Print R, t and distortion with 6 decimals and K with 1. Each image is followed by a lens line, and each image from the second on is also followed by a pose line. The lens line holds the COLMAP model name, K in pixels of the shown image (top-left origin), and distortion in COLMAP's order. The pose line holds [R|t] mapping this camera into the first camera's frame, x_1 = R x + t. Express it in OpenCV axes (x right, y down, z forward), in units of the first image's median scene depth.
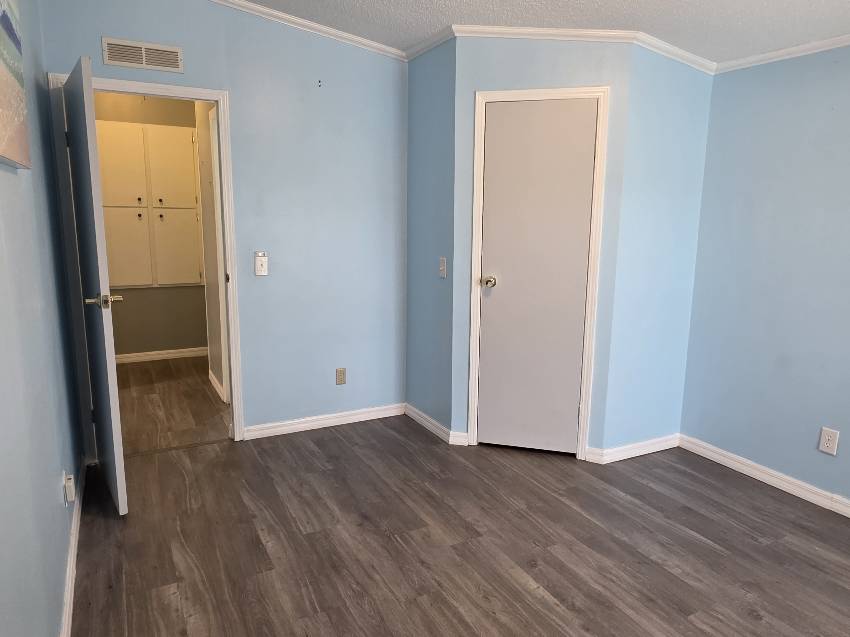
lens RADIAL K [[572.9, 0, 427.8], [0, 572.9, 311.7], [0, 0, 1]] dist [0.019512, -0.003032]
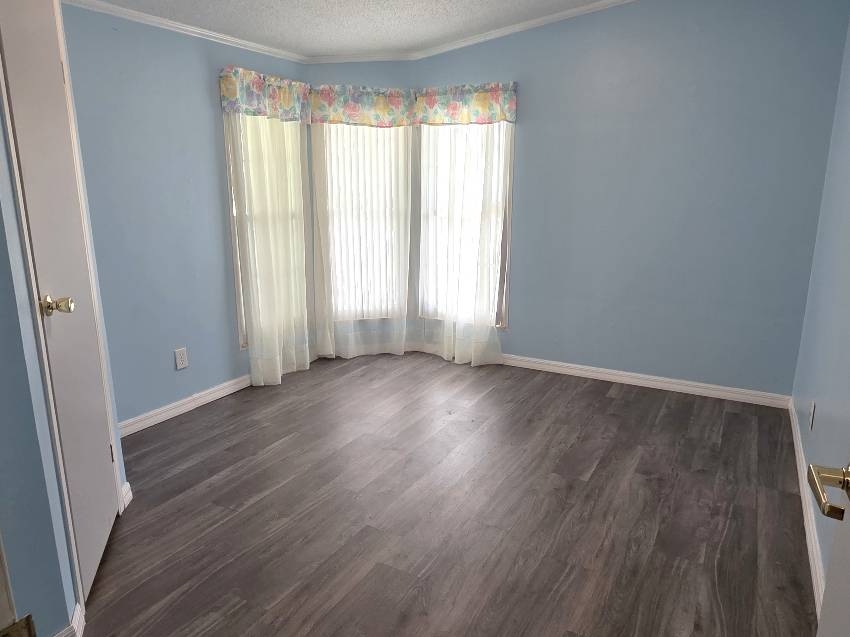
lens RADIAL K [[572.9, 0, 427.8], [0, 572.9, 311.7], [0, 0, 1]] dist [0.019512, -0.003032]
pose [[-0.524399, -0.206031, 0.826170, -0.606457], [0.136405, 0.937425, 0.320356, -0.202055], [-0.840476, 0.280689, -0.463481, 1.166442]]
